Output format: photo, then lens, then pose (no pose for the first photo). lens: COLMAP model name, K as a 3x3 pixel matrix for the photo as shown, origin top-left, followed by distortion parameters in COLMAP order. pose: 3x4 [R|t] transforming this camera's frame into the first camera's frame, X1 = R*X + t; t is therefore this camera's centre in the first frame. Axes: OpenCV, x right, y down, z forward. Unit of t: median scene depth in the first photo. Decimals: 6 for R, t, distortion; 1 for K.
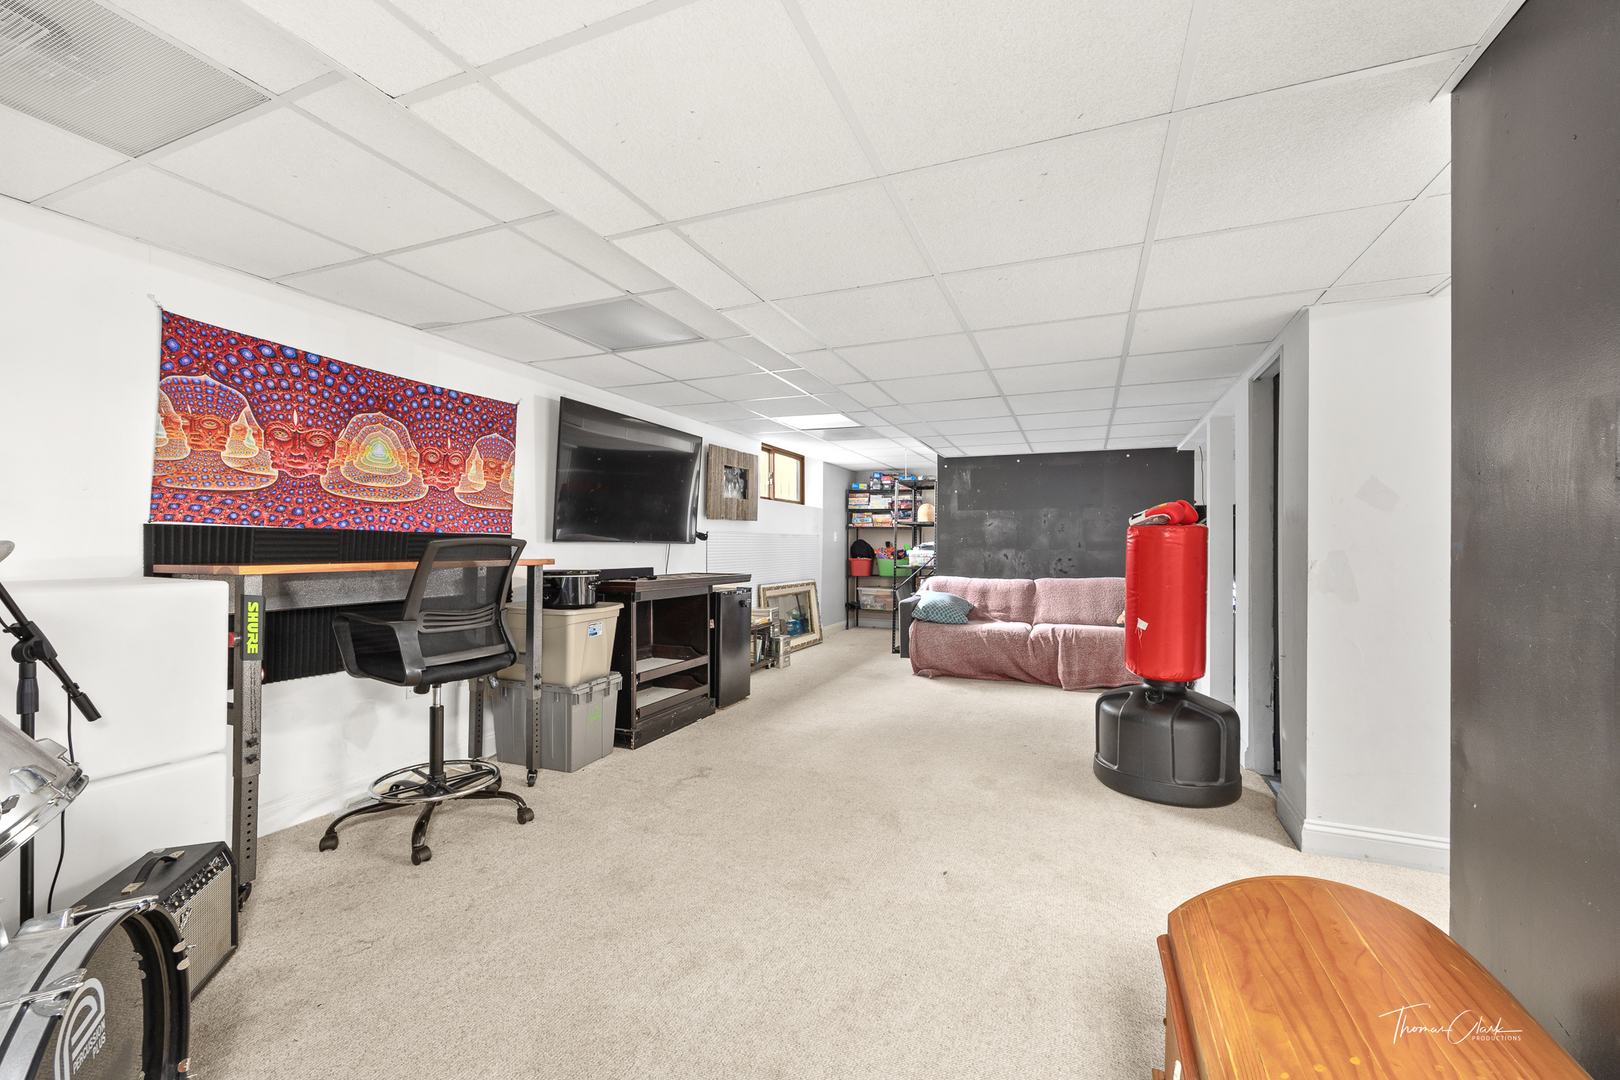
lens RADIAL K [[650.5, 0, 818.5], [0, 650.5, 539.1], [0, 0, 1]] dist [-0.022084, -0.000688]
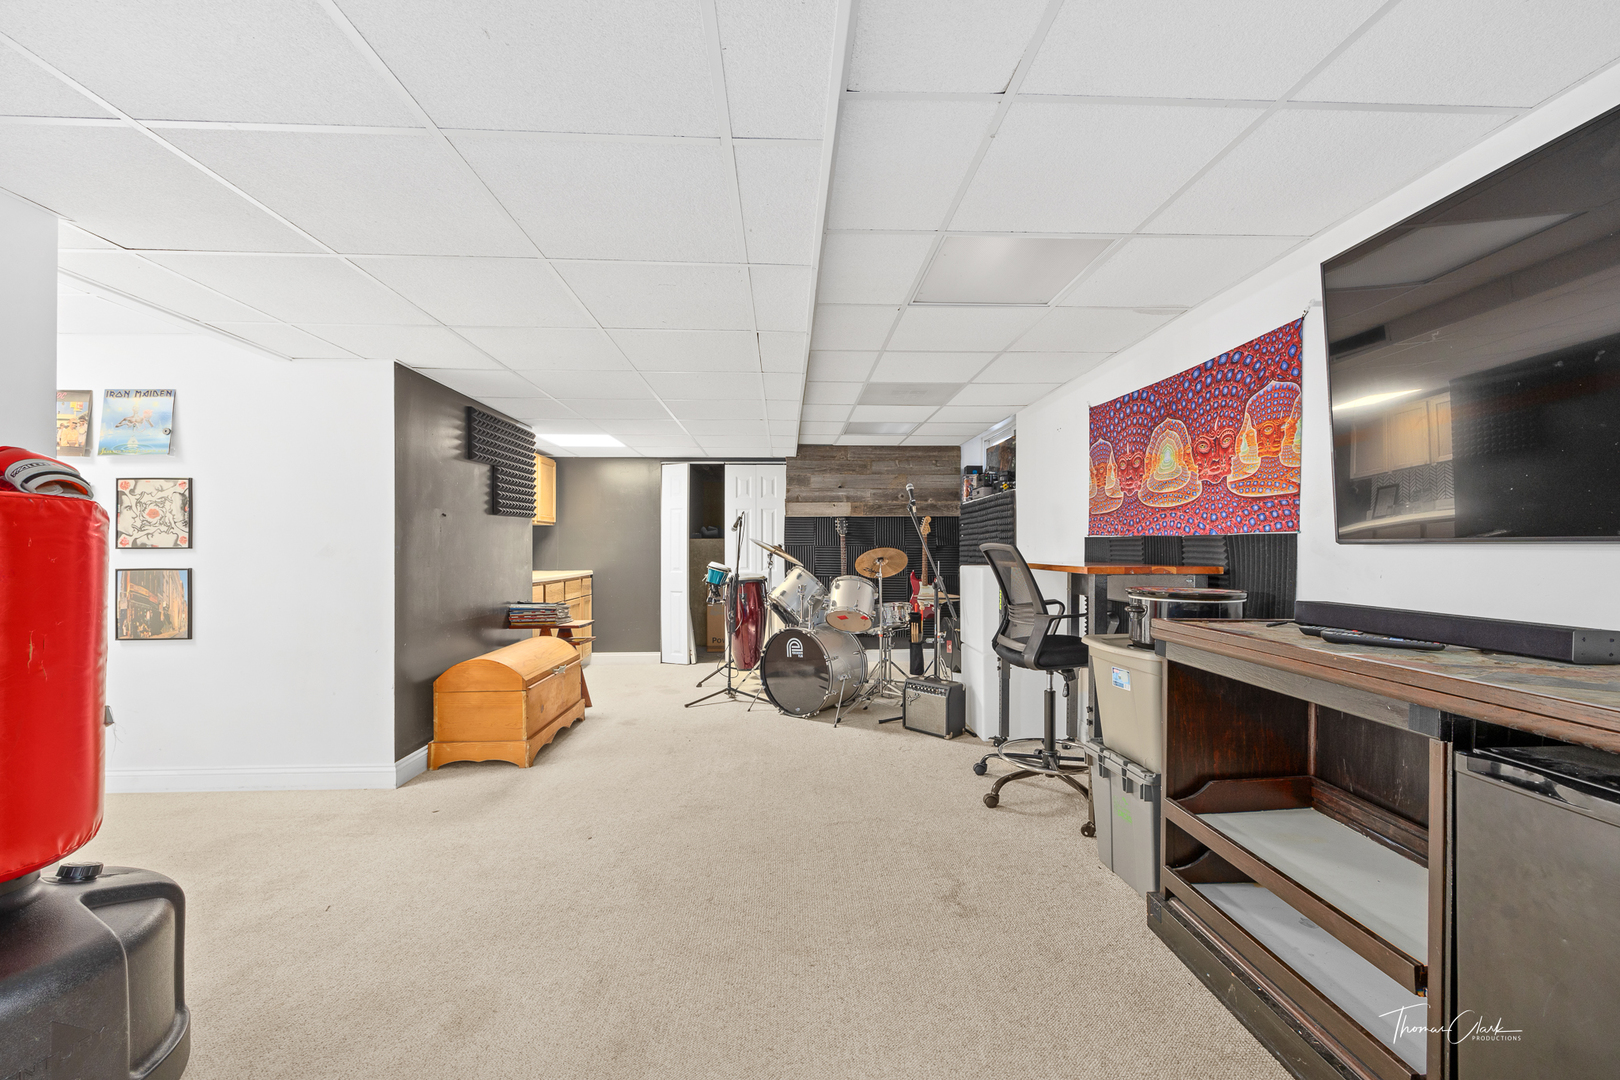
lens RADIAL K [[650.5, 0, 807.9], [0, 650.5, 544.6], [0, 0, 1]] dist [-0.022084, -0.000688]
pose [[-0.911447, -0.009327, -0.411312, 0.228924], [-0.002823, 0.999861, -0.016418, 0.017654], [0.411408, -0.013803, -0.911347, 1.581221]]
